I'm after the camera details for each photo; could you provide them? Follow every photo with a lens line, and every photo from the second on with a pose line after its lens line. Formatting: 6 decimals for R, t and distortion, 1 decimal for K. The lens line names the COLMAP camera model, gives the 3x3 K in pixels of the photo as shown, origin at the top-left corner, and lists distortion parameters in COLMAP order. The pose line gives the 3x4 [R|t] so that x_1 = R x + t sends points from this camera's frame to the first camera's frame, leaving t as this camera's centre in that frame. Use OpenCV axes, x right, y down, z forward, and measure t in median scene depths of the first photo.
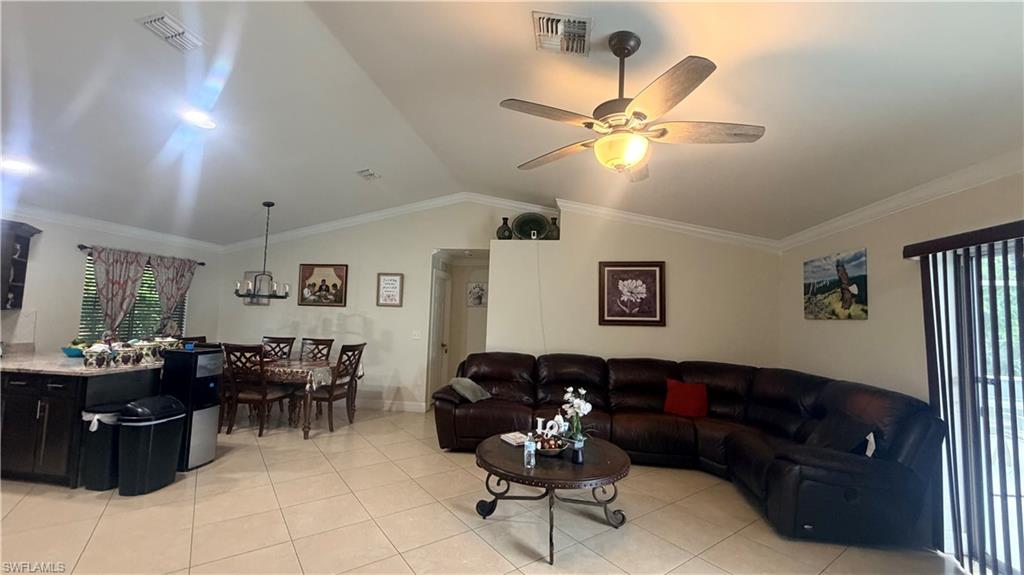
lens RADIAL K [[409.8, 0, 510.2], [0, 409.8, 288.4], [0, 0, 1]] dist [0.000252, 0.000343]
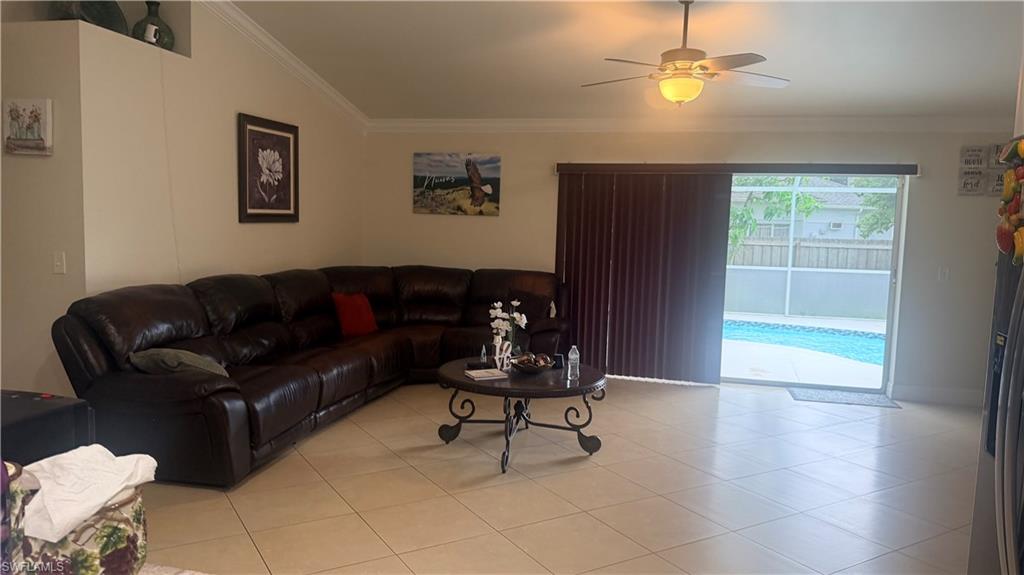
lens RADIAL K [[713.3, 0, 513.7], [0, 713.3, 294.1], [0, 0, 1]] dist [0.119462, -0.184089]
pose [[0.082896, -0.125547, 0.988618, -0.885134], [-0.101019, 0.985864, 0.133668, 0.012661], [-0.991425, -0.110950, 0.069042, 0.572250]]
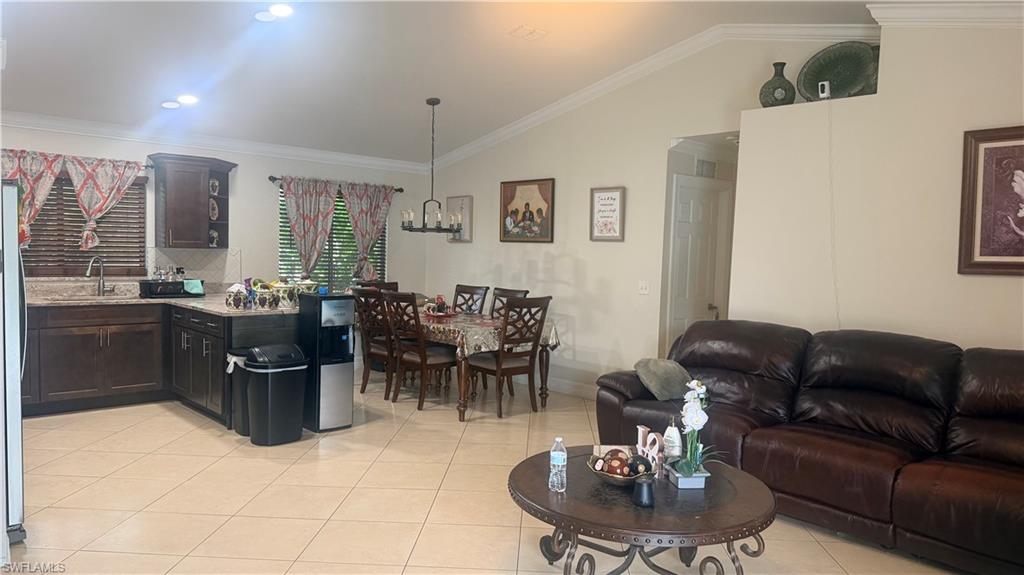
lens RADIAL K [[713.3, 0, 513.7], [0, 713.3, 294.1], [0, 0, 1]] dist [0.119462, -0.184089]
pose [[0.780917, 0.031099, -0.623861, 0.366612], [0.039695, 0.994270, 0.099252, 0.013899], [0.623373, -0.102272, 0.775208, 0.075875]]
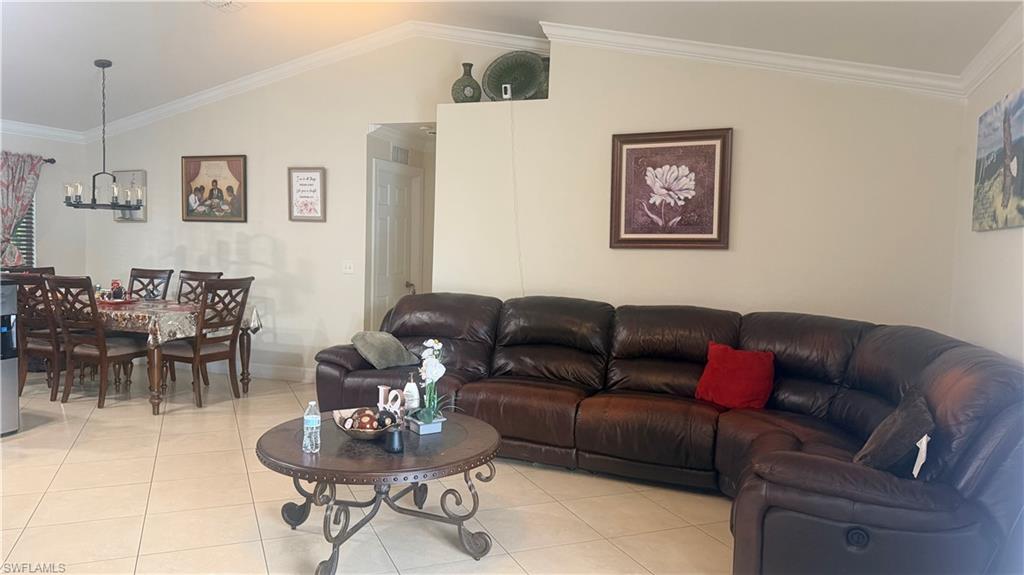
lens RADIAL K [[717.7, 0, 504.2], [0, 717.7, 286.2], [0, 0, 1]] dist [0.120671, -0.202413]
pose [[0.972642, 0.009047, -0.232134, 0.336055], [0.019244, 0.992669, 0.119320, 0.021600], [0.231512, -0.120523, 0.965338, -0.011162]]
